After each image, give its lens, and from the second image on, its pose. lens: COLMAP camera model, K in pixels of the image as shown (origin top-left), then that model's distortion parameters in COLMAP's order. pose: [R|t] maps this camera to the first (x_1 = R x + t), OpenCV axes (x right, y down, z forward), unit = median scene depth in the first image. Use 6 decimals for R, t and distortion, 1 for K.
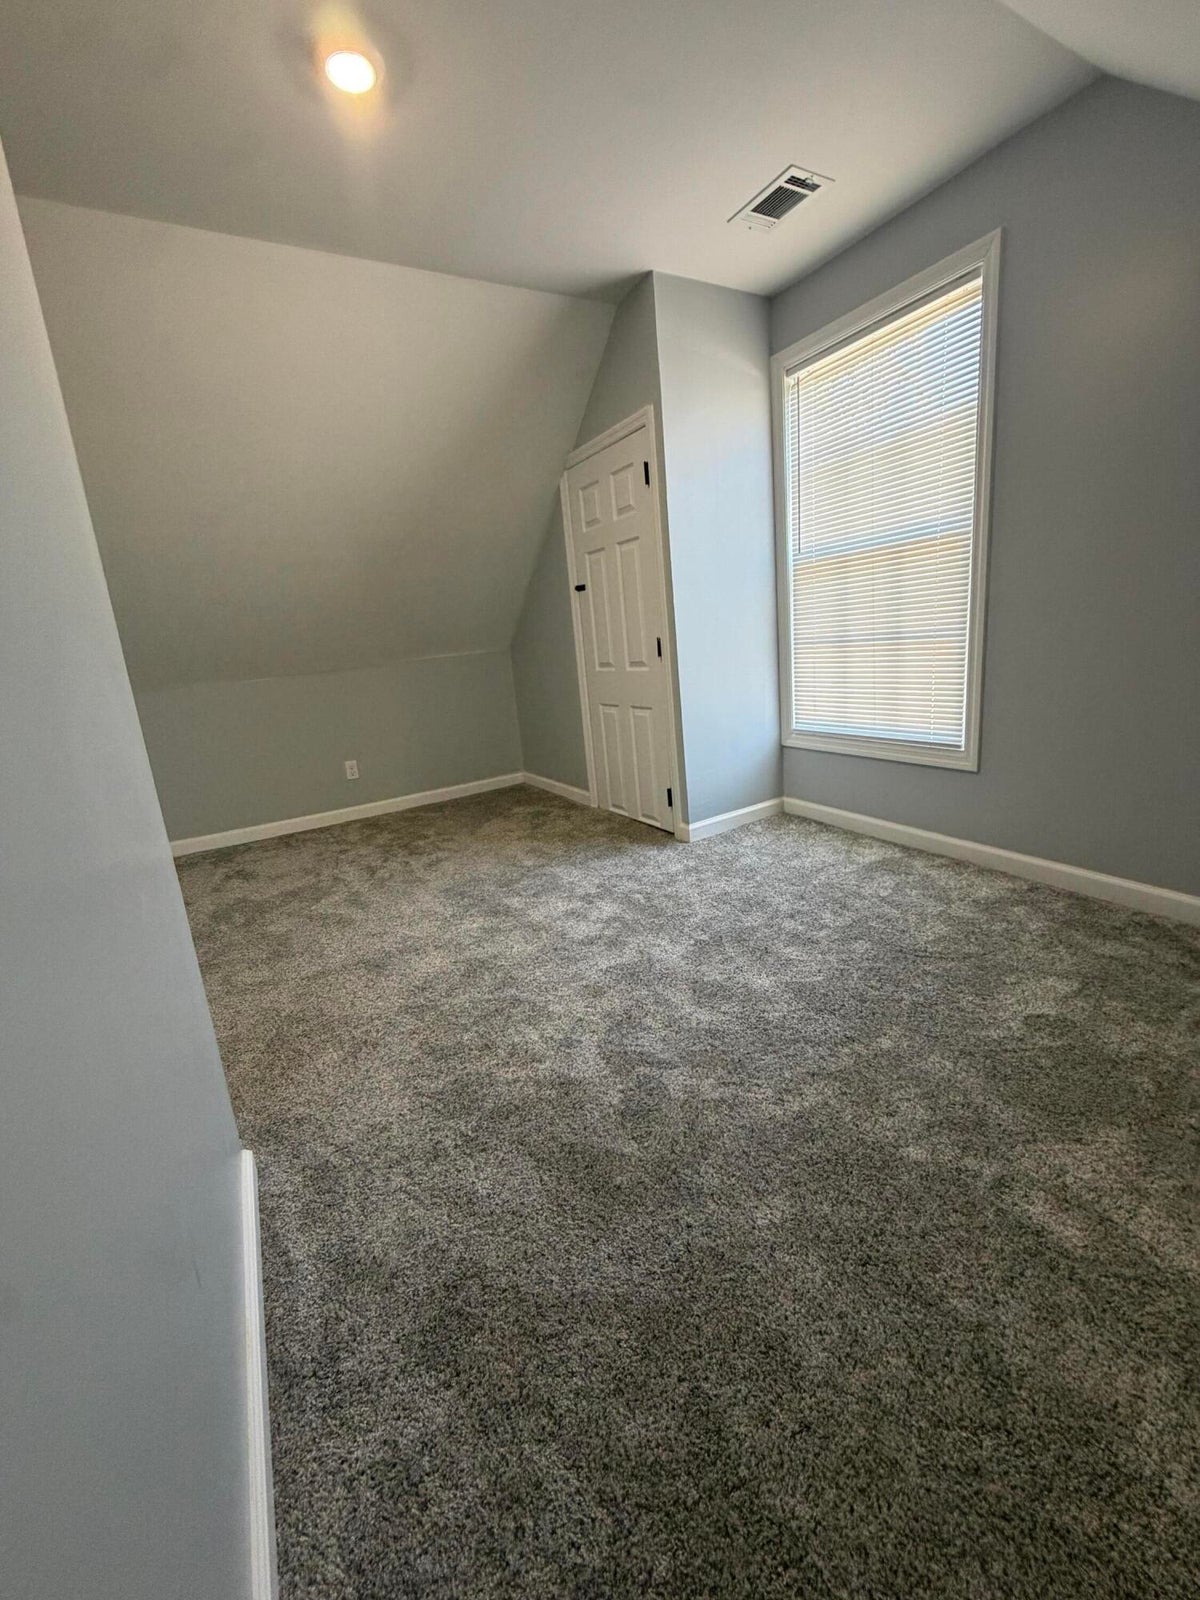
lens RADIAL K [[639.5, 0, 604.1], [0, 639.5, 805.3], [0, 0, 1]] dist [-0.000914, -0.000058]
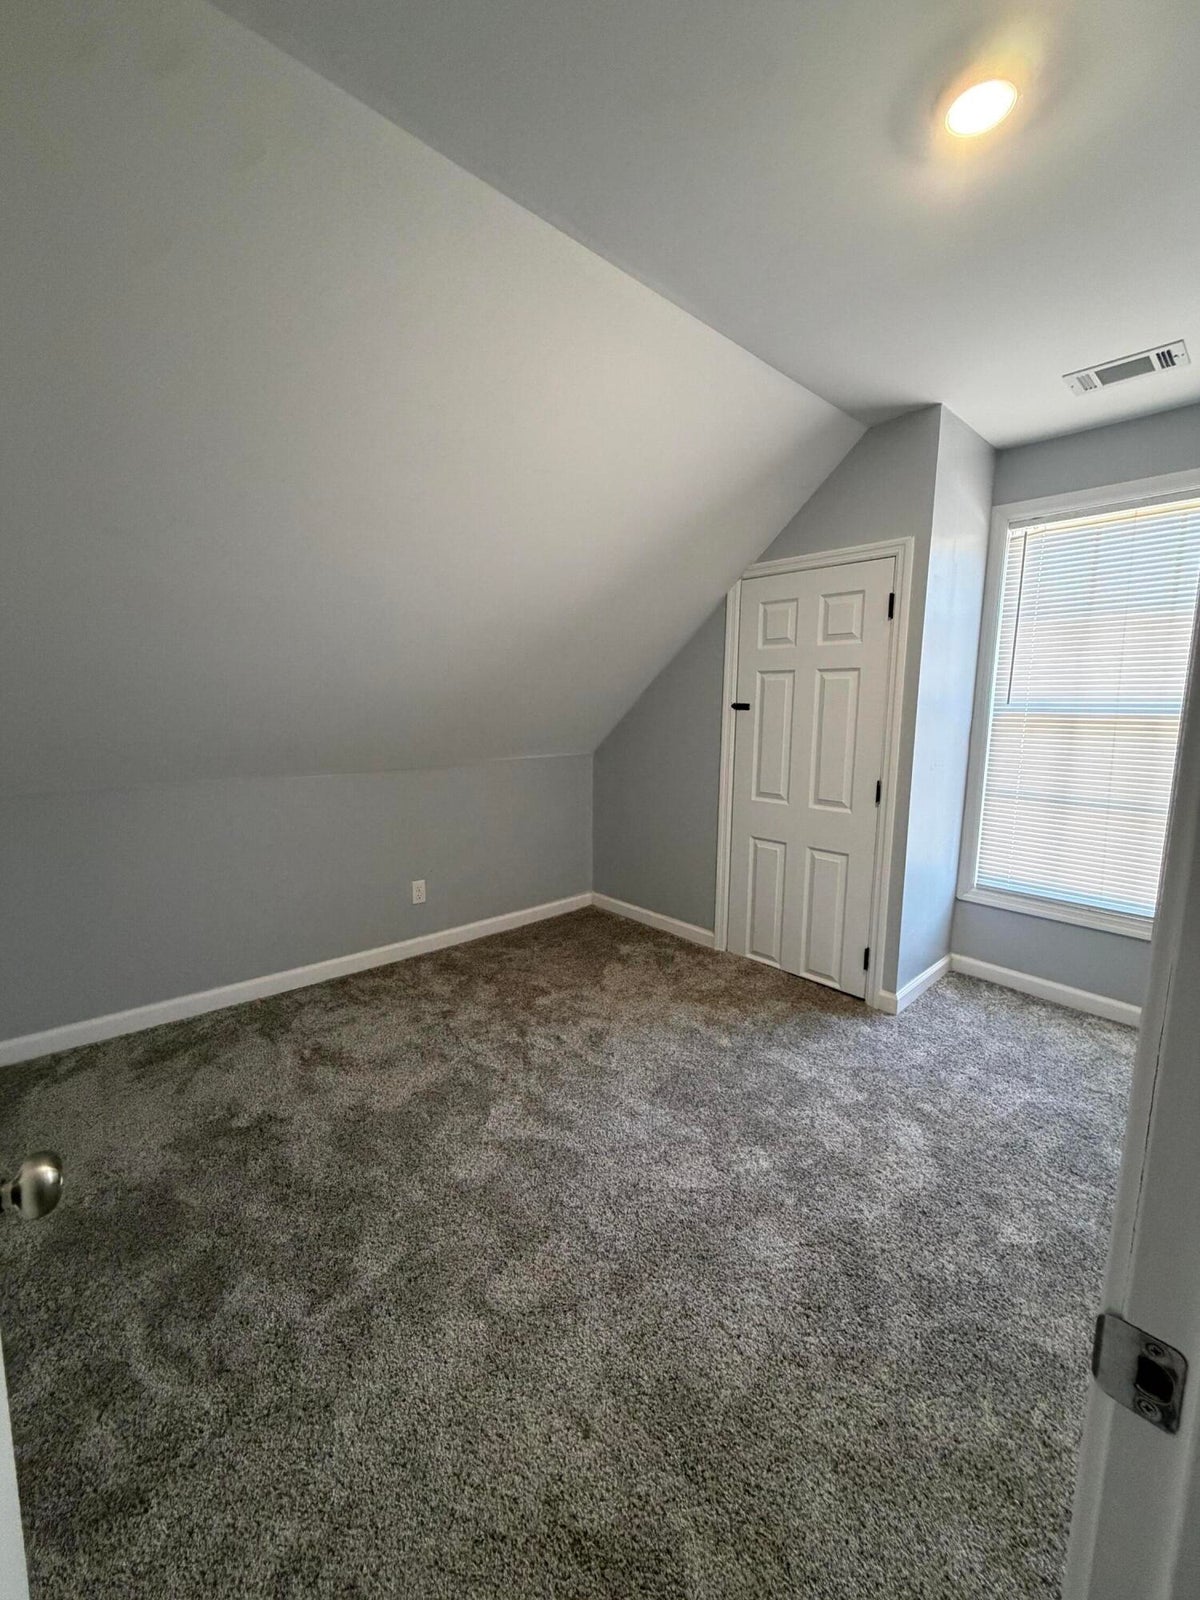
lens RADIAL K [[639.5, 0, 586.3], [0, 639.5, 798.0], [0, 0, 1]] dist [-0.000914, -0.000058]
pose [[0.973987, 0.070165, 0.215465, -0.464043], [-0.044852, 0.991736, -0.120202, -0.105977], [-0.222119, 0.107412, 0.969085, 0.218299]]
